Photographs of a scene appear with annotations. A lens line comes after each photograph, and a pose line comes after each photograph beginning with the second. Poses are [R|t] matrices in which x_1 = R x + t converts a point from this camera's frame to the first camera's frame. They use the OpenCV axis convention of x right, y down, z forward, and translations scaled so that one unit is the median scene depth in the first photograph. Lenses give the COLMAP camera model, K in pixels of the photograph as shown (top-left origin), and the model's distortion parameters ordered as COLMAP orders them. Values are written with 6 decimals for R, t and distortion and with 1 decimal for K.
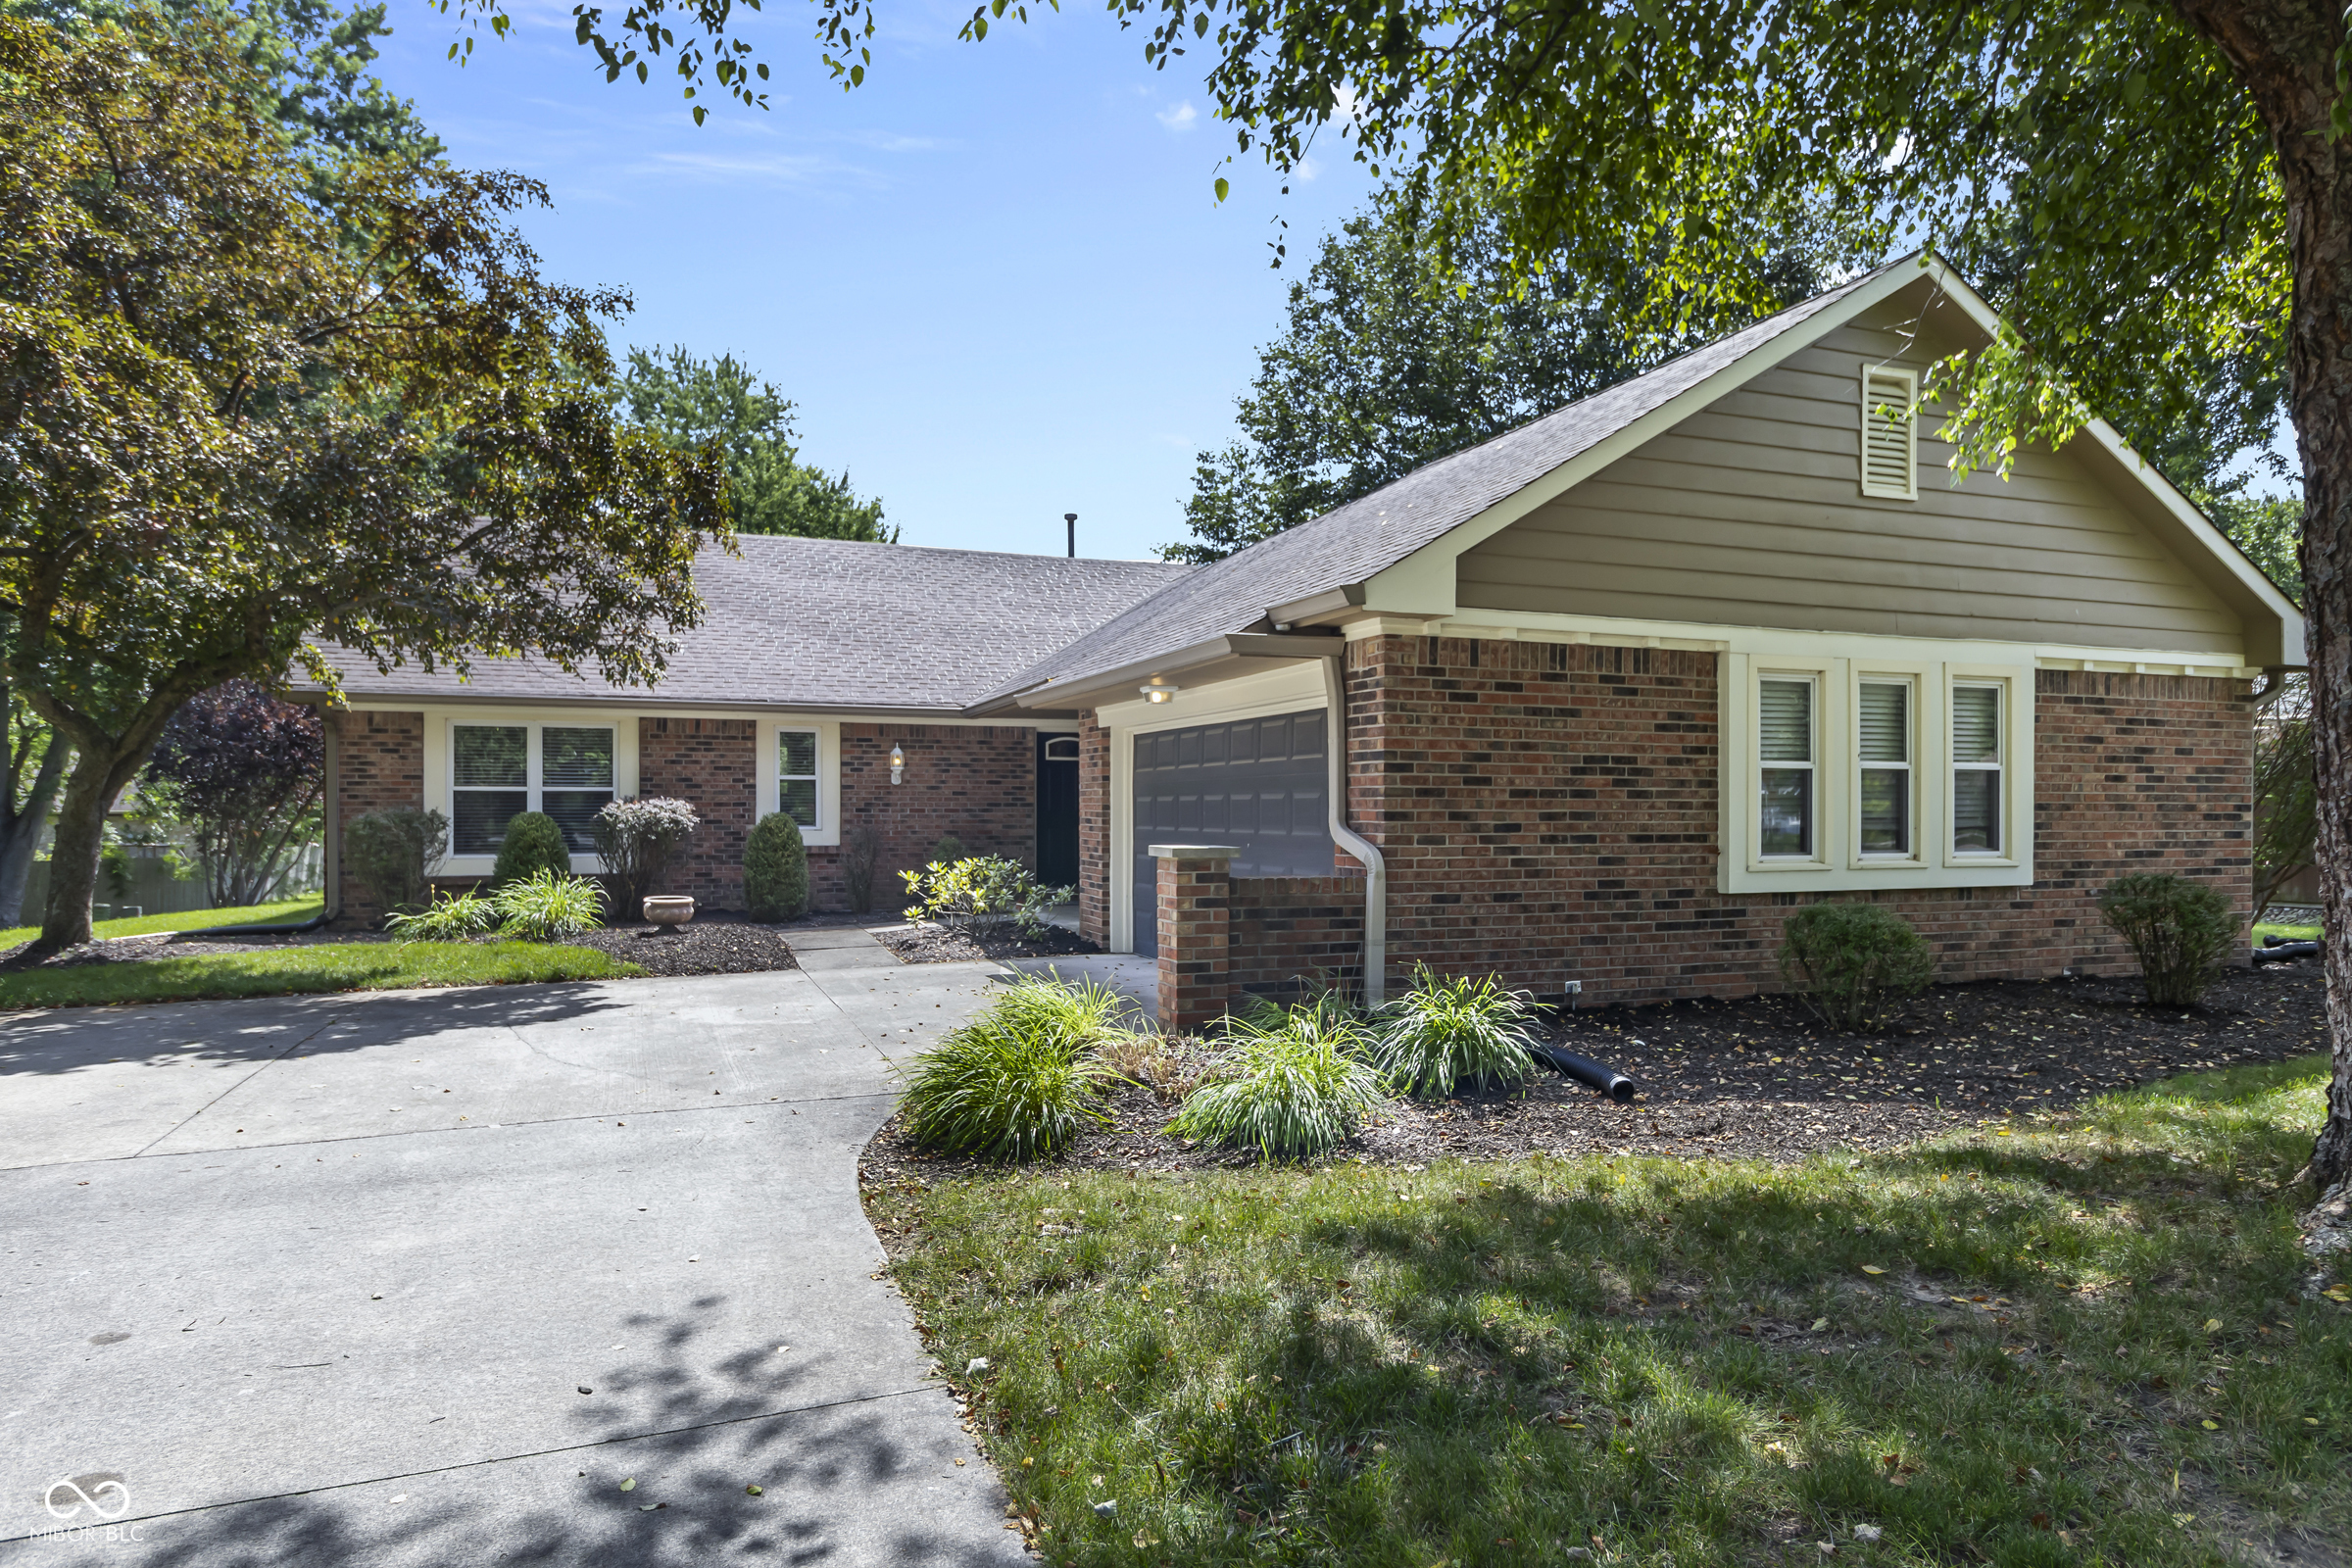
lens RADIAL K [[1393.8, 0, 1201.4], [0, 1393.8, 807.9], [0, 0, 1]] dist [0.003758, -0.001338]
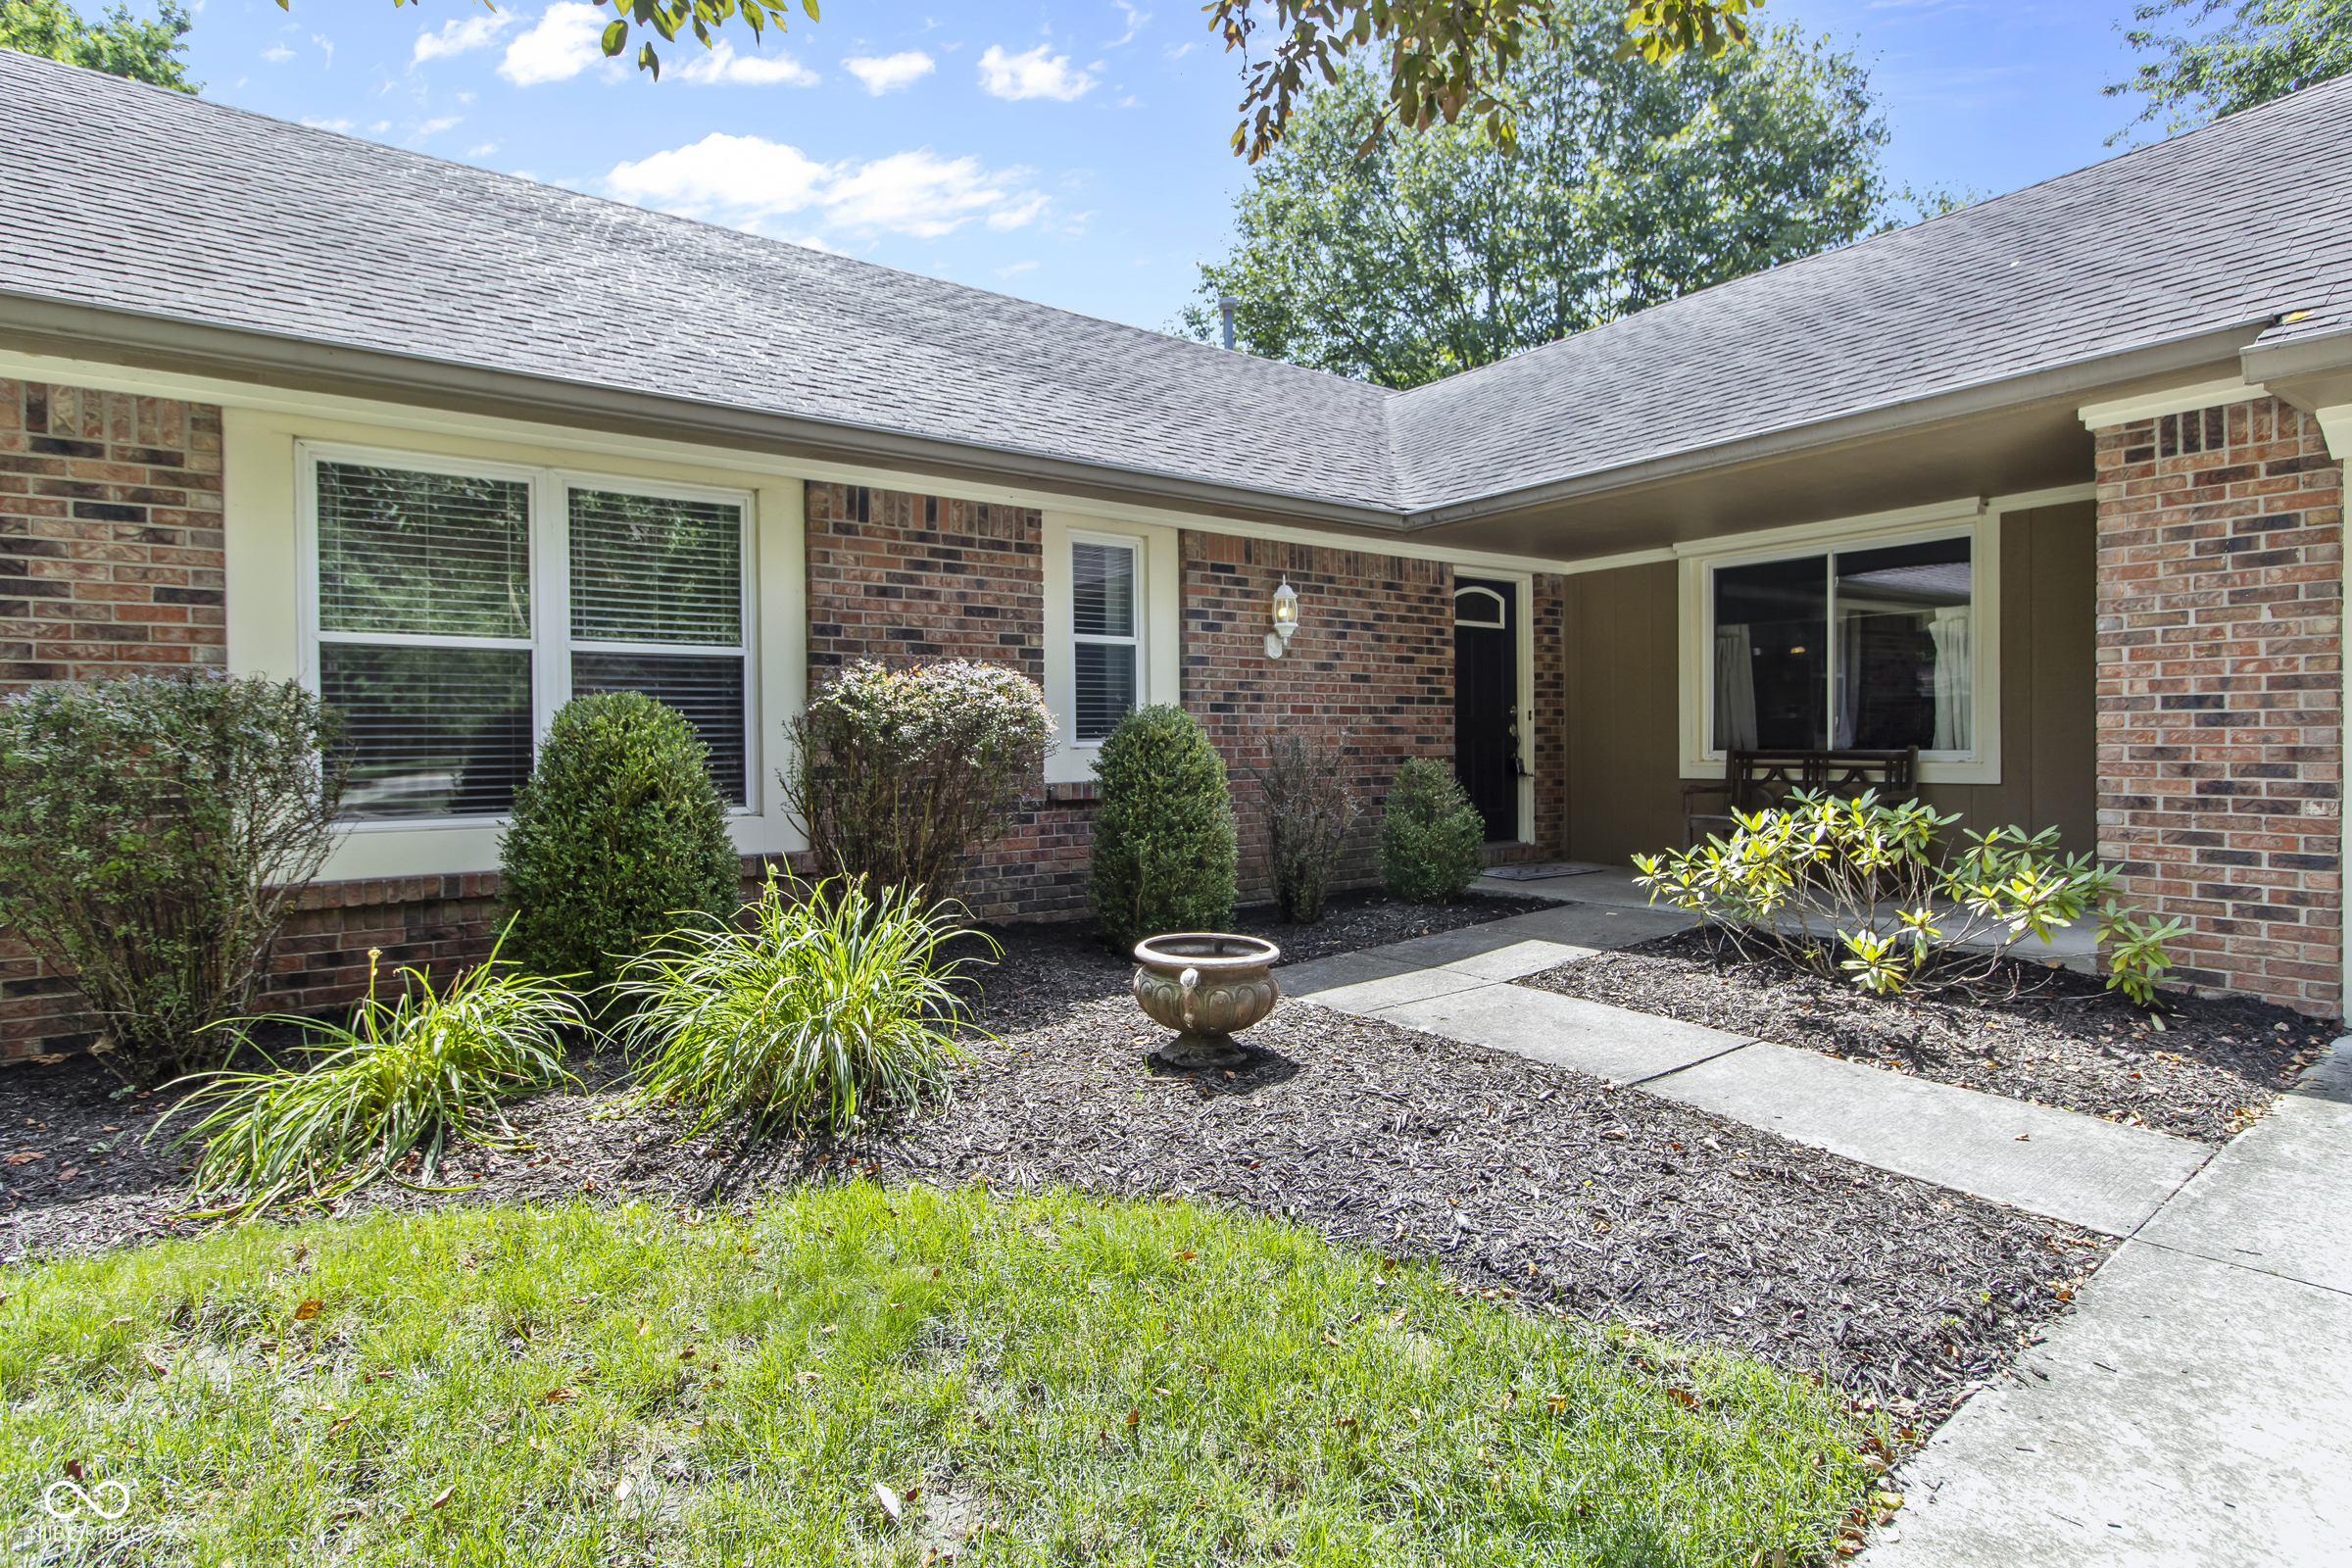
lens RADIAL K [[1176.3, 0, 1203.4], [0, 1176.3, 747.9], [0, 0, 1]] dist [-0.008530, 0.001046]
pose [[0.962016, -0.011786, 0.272738, -0.676955], [0.011293, 0.999931, 0.003376, 0.027720], [-0.272759, -0.000168, 0.962082, 1.097256]]
